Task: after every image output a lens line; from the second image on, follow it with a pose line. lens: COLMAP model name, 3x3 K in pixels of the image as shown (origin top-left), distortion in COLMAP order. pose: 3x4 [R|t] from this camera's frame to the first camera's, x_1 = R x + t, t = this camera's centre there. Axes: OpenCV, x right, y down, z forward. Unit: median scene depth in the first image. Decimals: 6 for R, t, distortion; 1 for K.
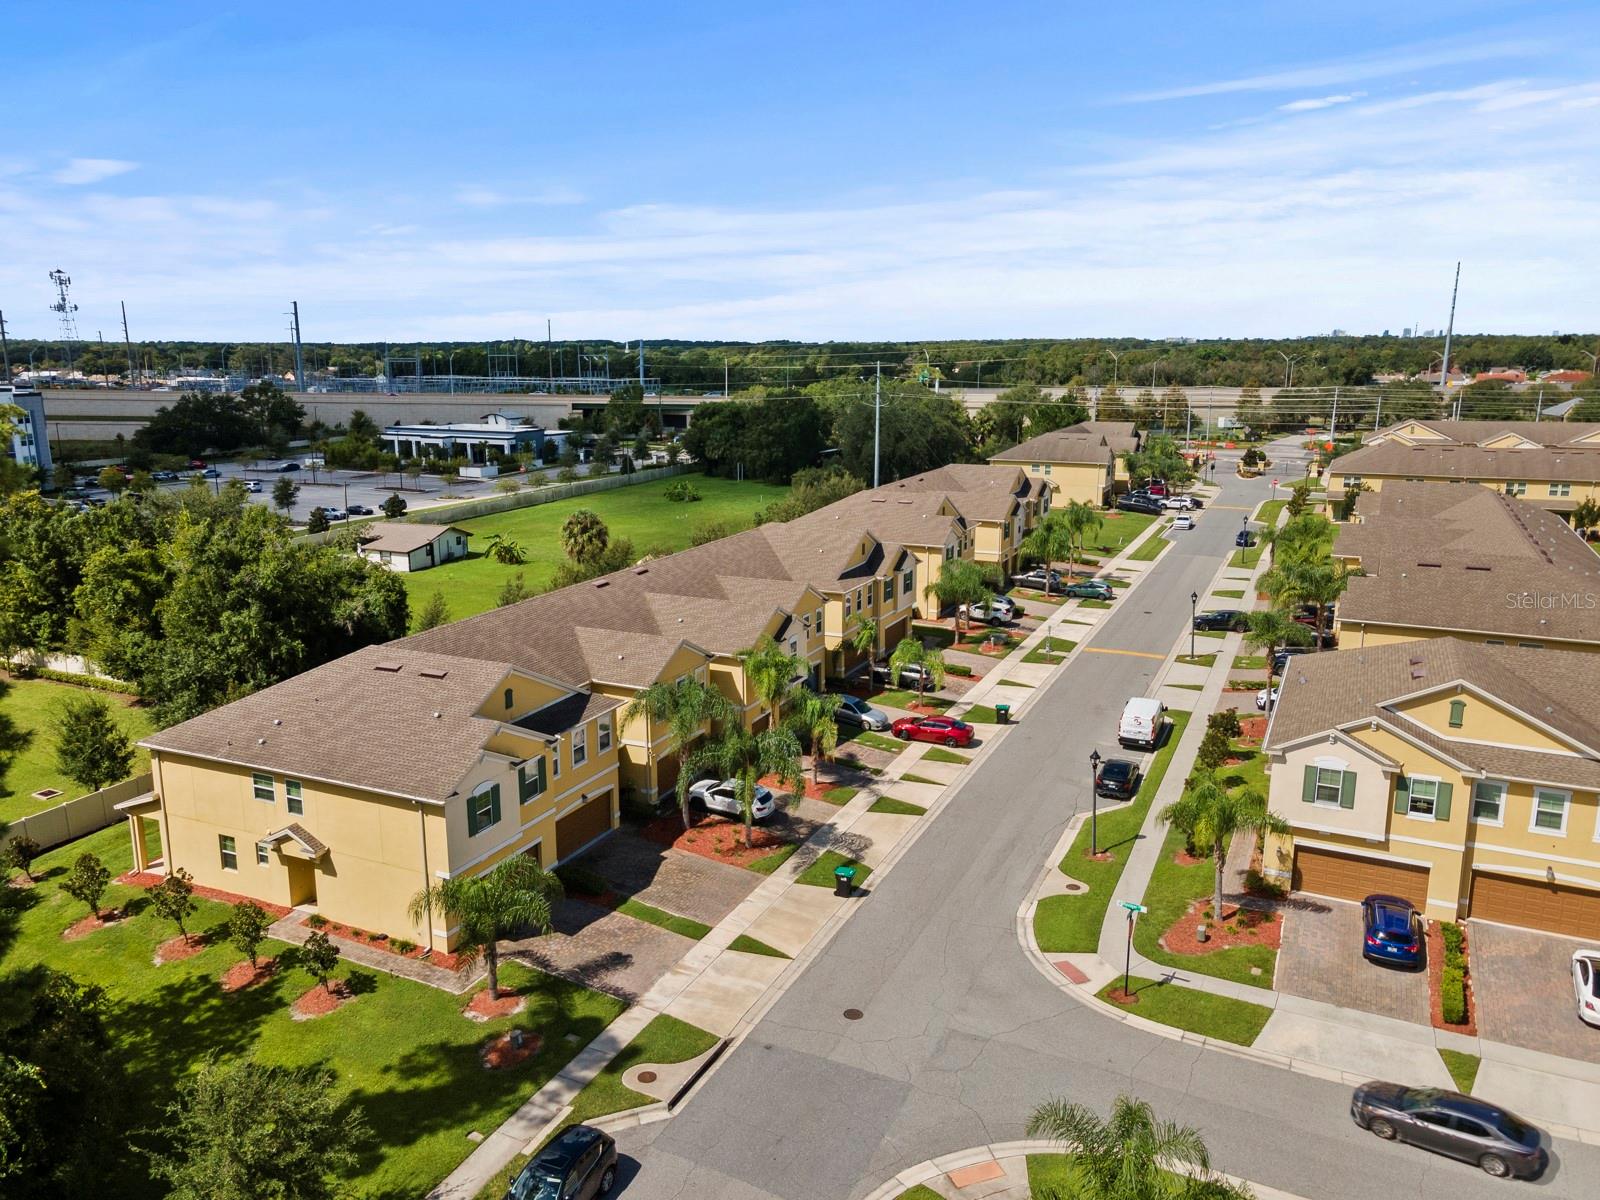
lens RADIAL K [[1158.0, 0, 781.4], [0, 1158.0, 603.3], [0, 0, 1]] dist [0.037357, 0.012219]
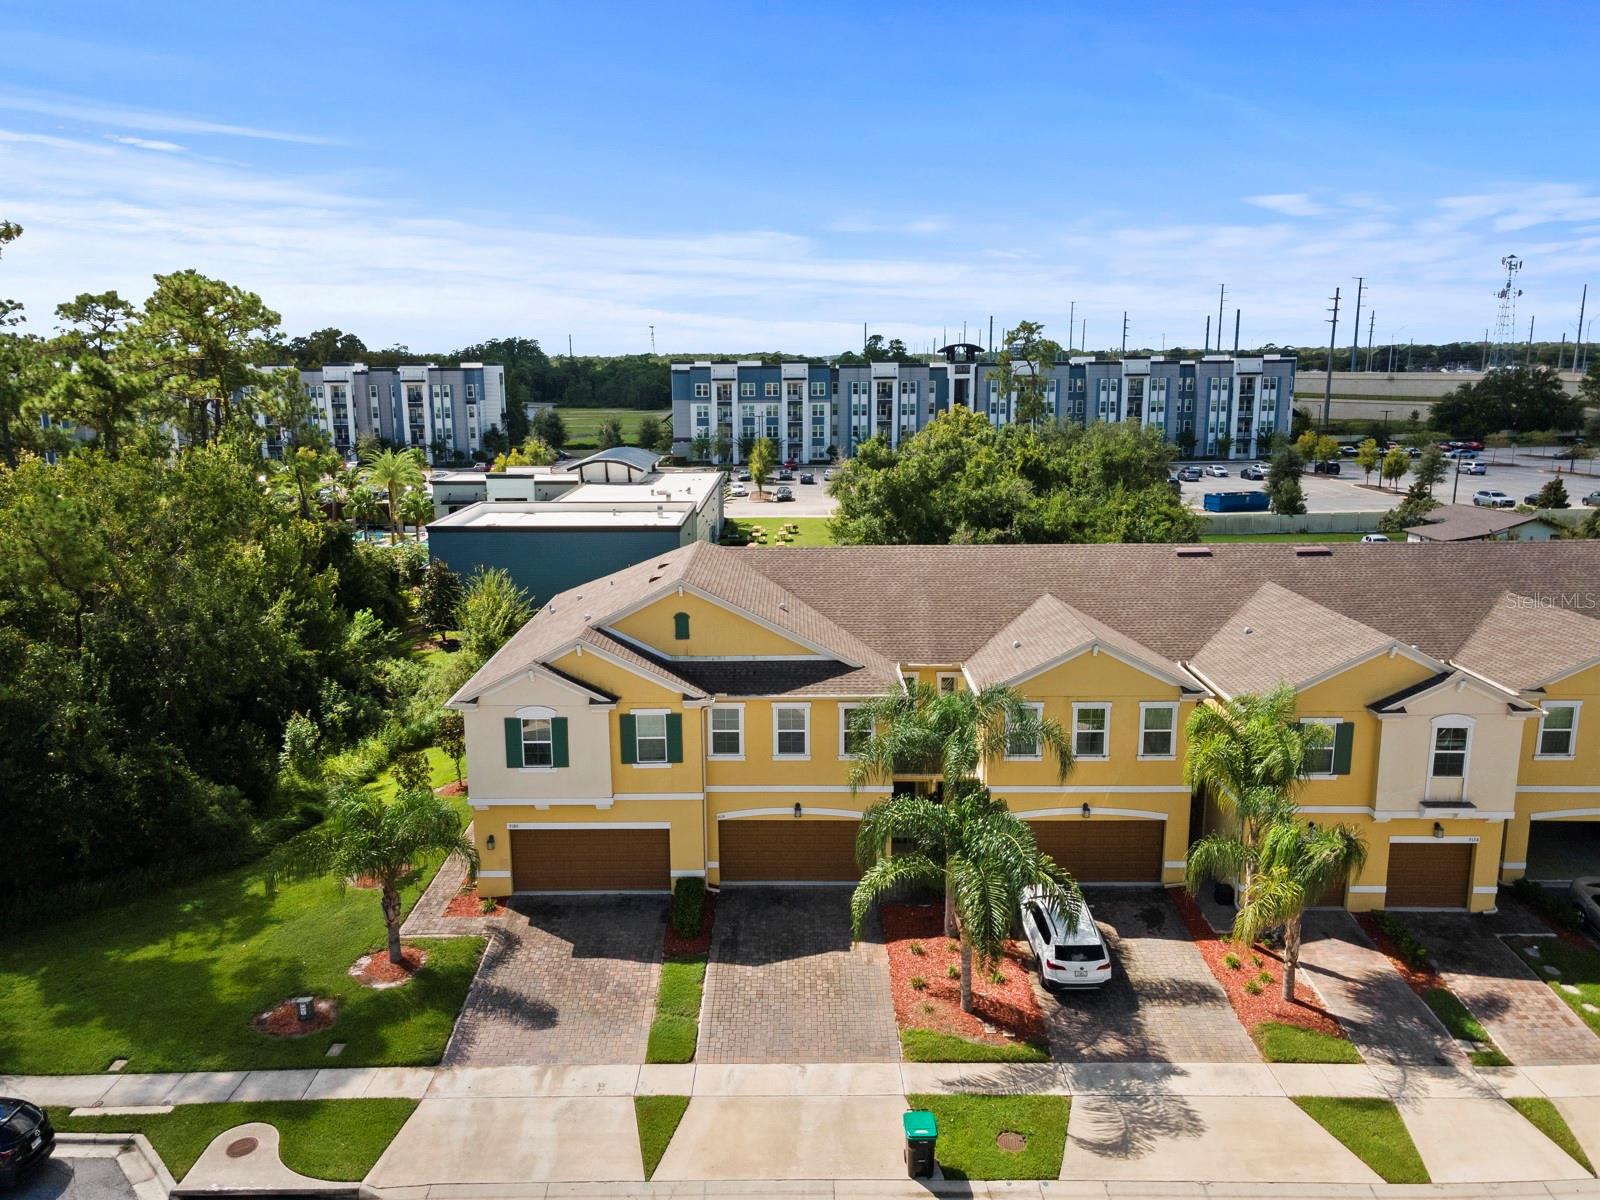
lens RADIAL K [[1158.0, 0, 781.4], [0, 1158.0, 603.3], [0, 0, 1]] dist [0.037357, 0.012219]
pose [[0.421800, 0.185819, -0.887444, 0.395091], [-0.188532, 0.975356, 0.114617, -0.024753], [0.886871, 0.118966, 0.446437, 0.659107]]
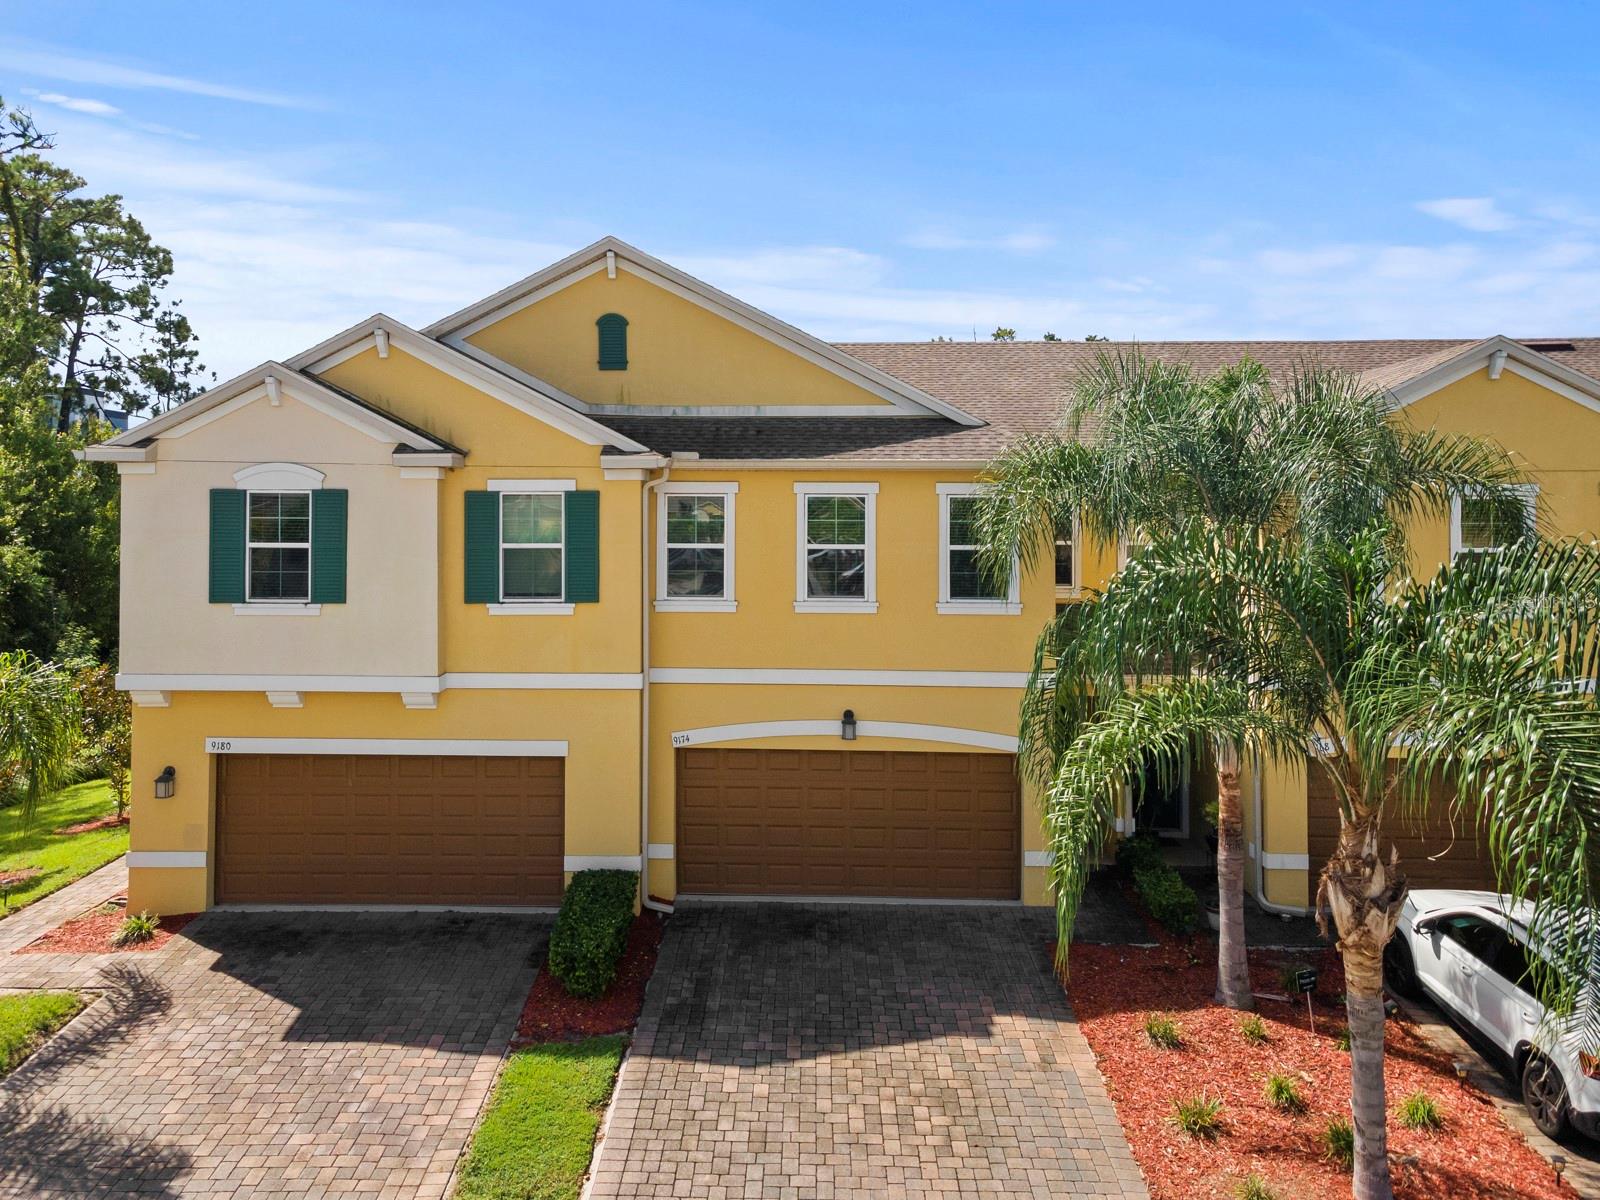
lens RADIAL K [[1191.4, 0, 773.2], [0, 1191.4, 508.8], [0, 0, 1]] dist [0.008611, 0.043178]
pose [[0.404969, -0.006420, -0.914308, 0.110804], [-0.199683, 0.975216, -0.095292, 0.142835], [0.892259, 0.221162, 0.393650, 0.824140]]
